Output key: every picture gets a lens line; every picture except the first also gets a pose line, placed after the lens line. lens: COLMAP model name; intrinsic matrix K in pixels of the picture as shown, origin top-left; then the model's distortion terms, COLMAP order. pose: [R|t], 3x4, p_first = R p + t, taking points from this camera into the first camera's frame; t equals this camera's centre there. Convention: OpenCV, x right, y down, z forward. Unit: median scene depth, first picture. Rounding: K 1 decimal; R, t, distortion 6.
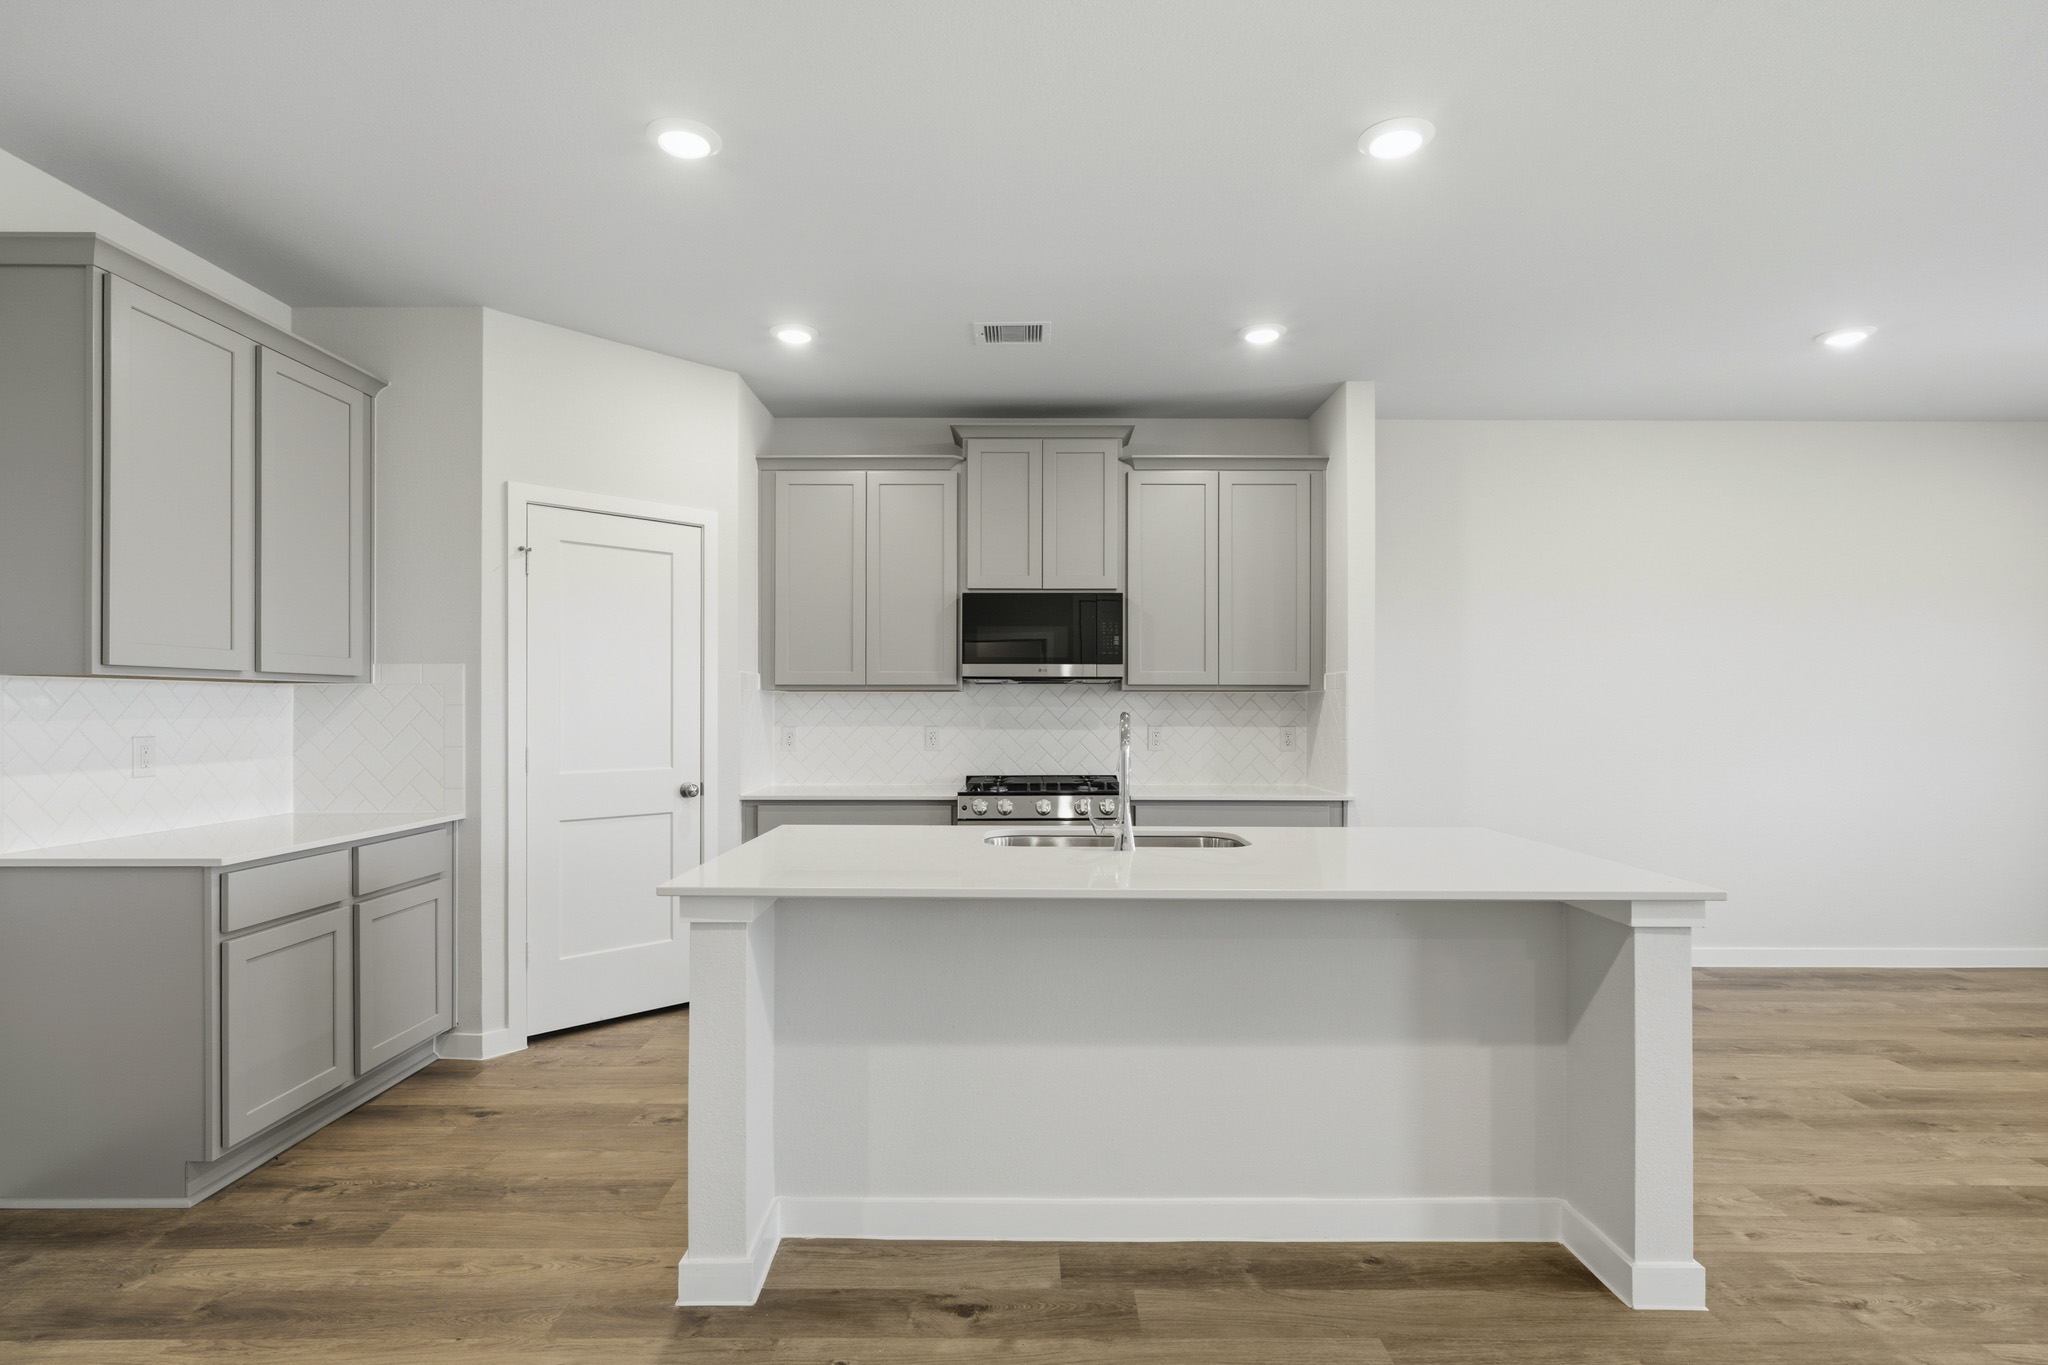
lens RADIAL K [[1030.5, 0, 1022.7], [0, 1030.5, 707.1], [0, 0, 1]] dist [0.001470, 0.000268]
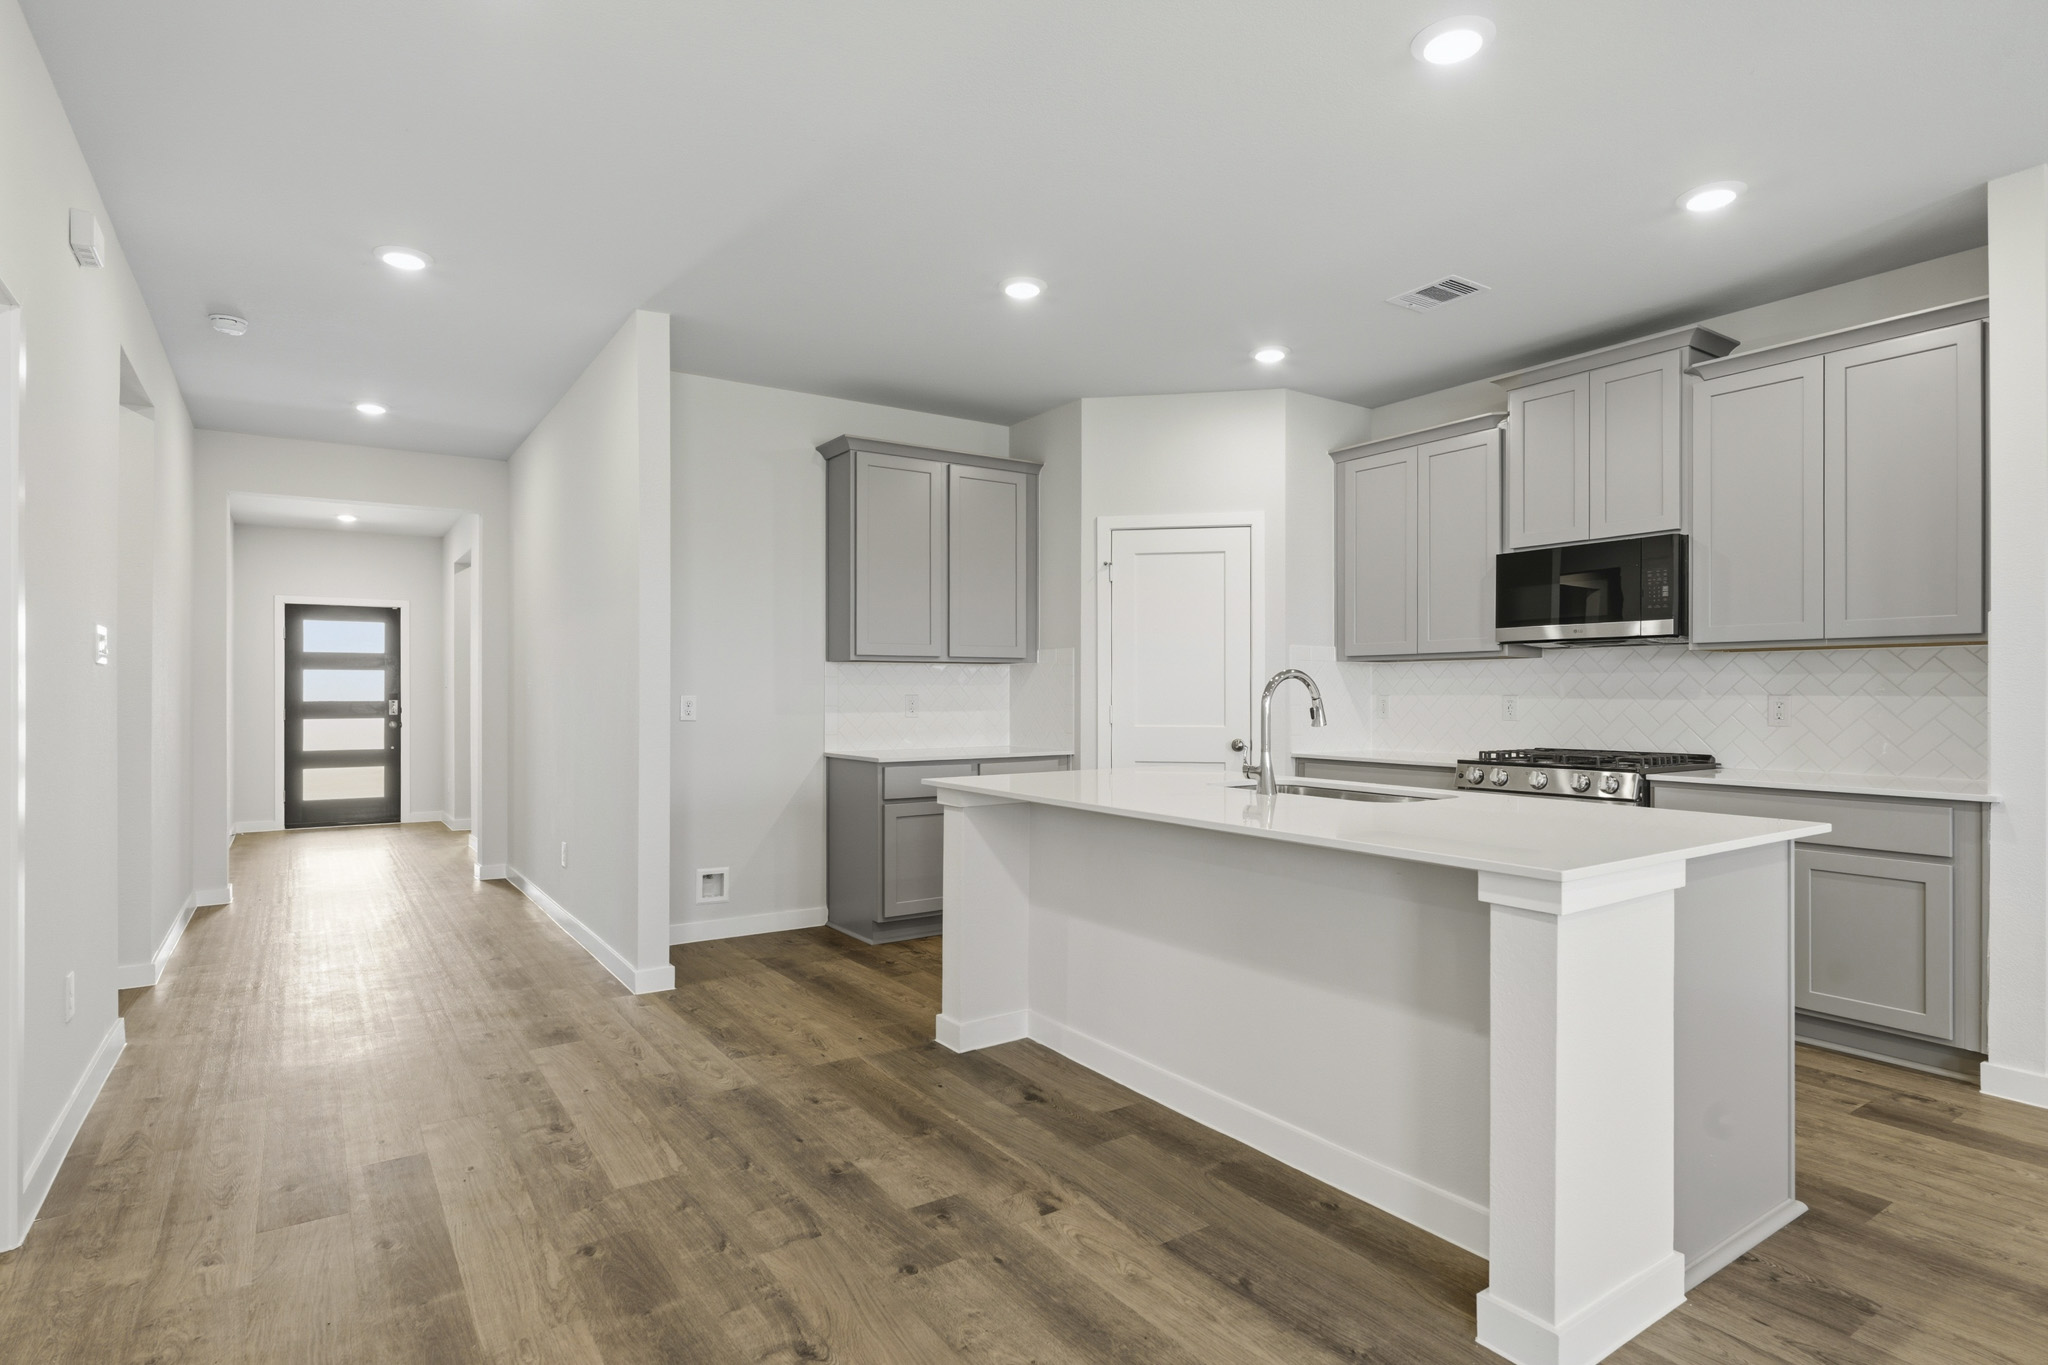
lens RADIAL K [[1064.4, 0, 1024.0], [0, 1064.4, 682.5], [0, 0, 1]] dist [0.003539, -0.000366]
pose [[0.560330, -0.009308, -0.828217, 0.643131], [0.002052, 0.999949, -0.009850, 0.021220], [0.828267, 0.003820, 0.560320, 0.102411]]
